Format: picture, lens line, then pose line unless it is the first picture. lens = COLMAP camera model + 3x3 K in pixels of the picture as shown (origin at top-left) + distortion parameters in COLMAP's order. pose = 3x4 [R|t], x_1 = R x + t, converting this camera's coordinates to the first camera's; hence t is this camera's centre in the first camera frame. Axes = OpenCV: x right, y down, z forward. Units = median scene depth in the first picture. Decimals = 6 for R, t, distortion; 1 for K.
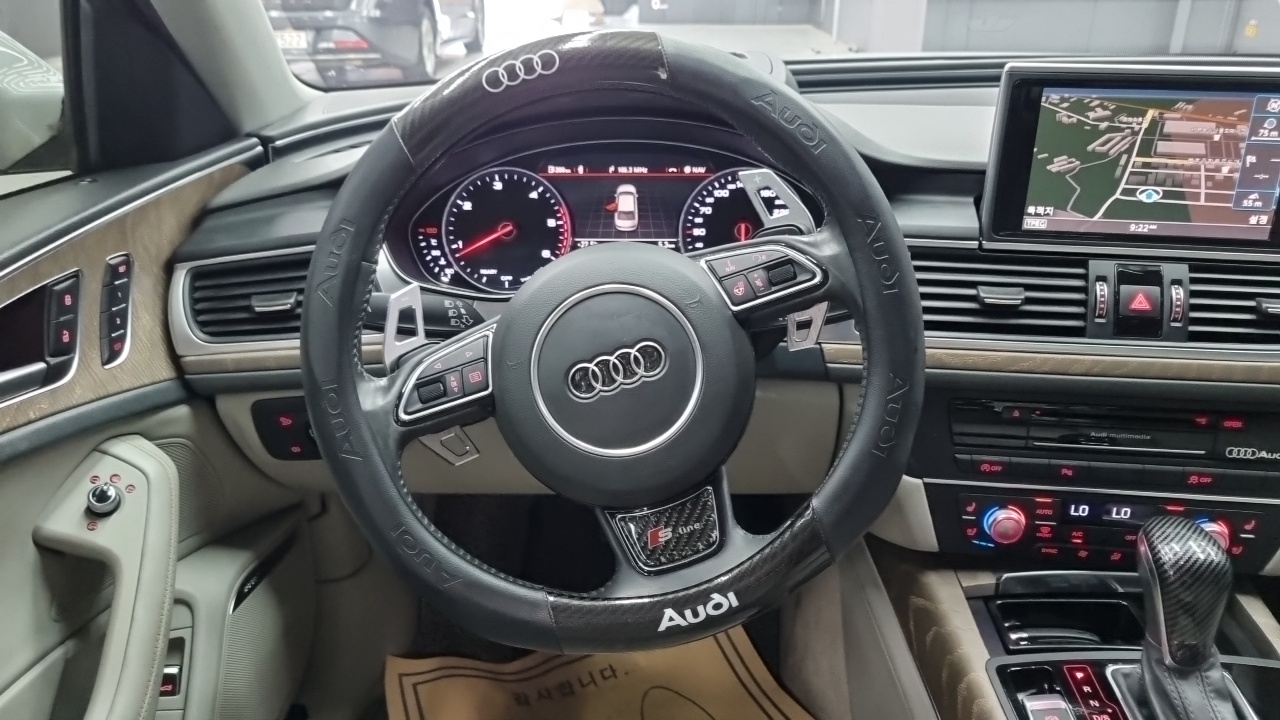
lens RADIAL K [[953.0, 0, 627.5], [0, 953.0, 358.0], [0, 0, 1]] dist [0.033669, -0.023740]
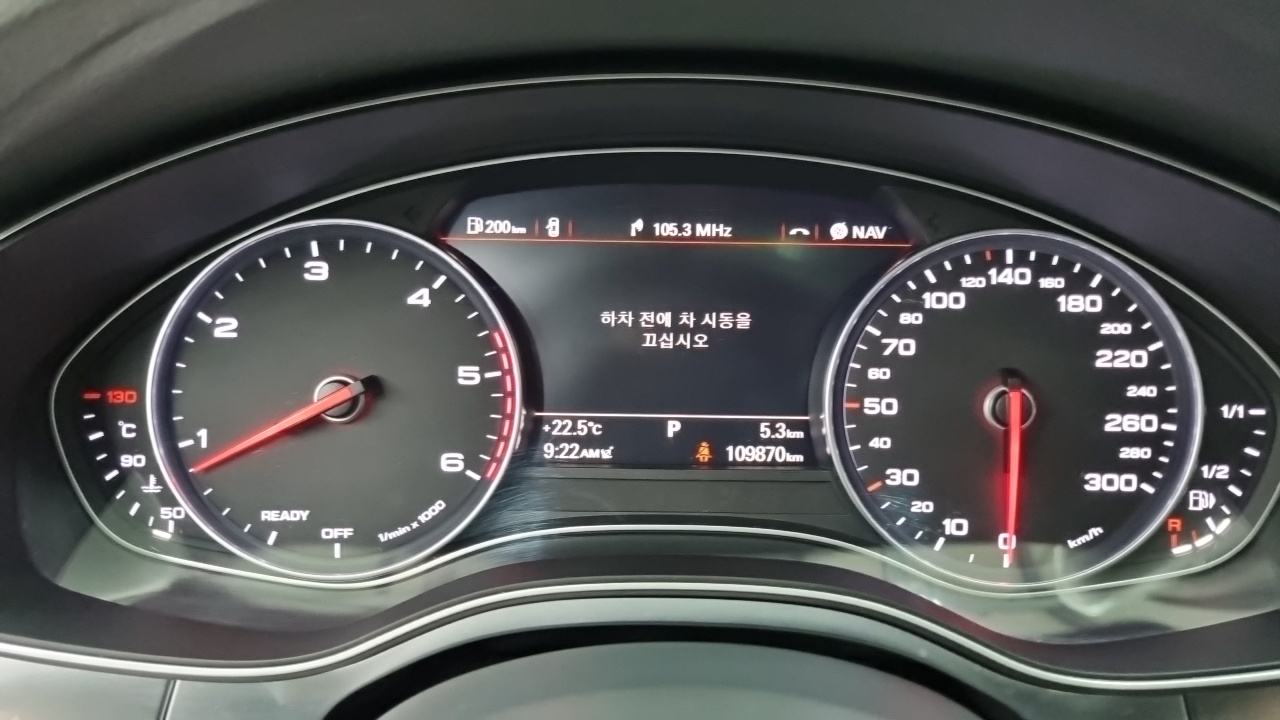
lens RADIAL K [[953.0, 0, 646.6], [0, 953.0, 356.4], [0, 0, 1]] dist [0.033669, -0.023740]
pose [[0.999643, 0.009107, 0.025111, -0.023574], [-0.008298, 0.999449, -0.032138, -0.148624], [-0.025390, 0.031918, 0.999168, 0.689610]]
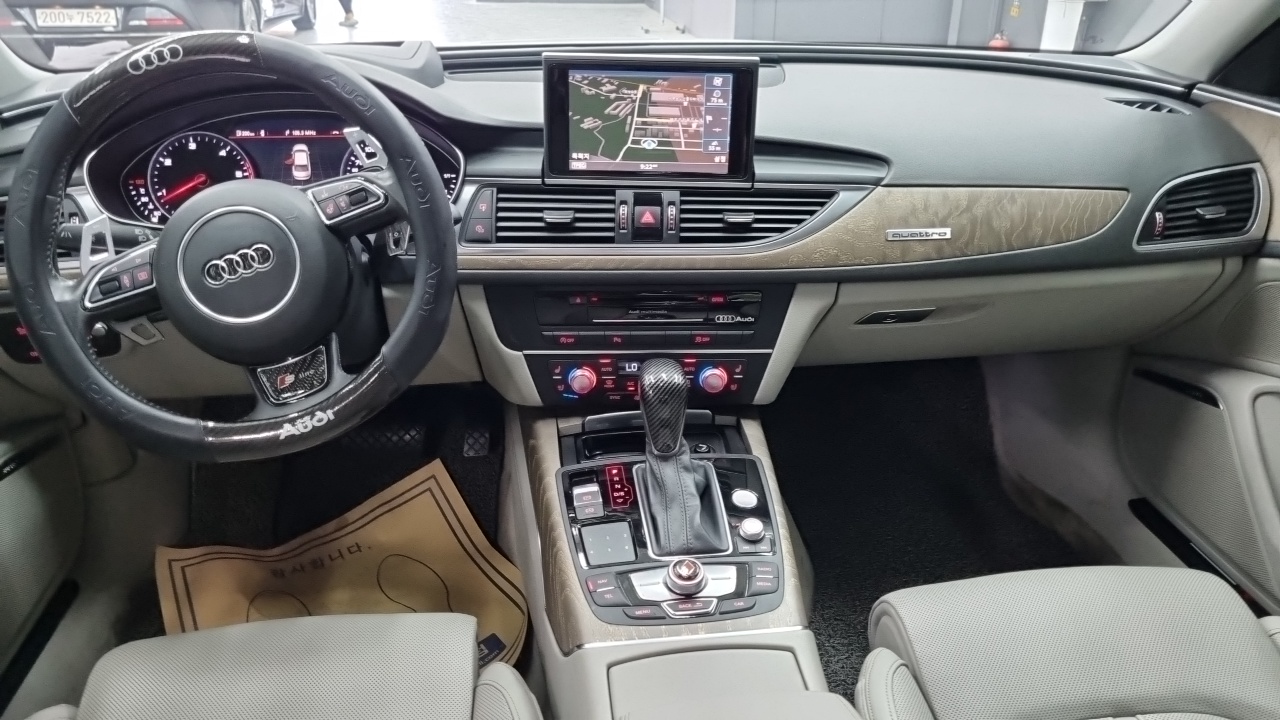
lens RADIAL K [[953.0, 0, 645.6], [0, 953.0, 366.6], [0, 0, 1]] dist [0.033669, -0.023740]
pose [[0.988132, -0.052169, 0.144479, 0.287294], [0.047776, 0.998289, 0.033711, 0.111170], [-0.145990, -0.026408, 0.988934, -0.414157]]
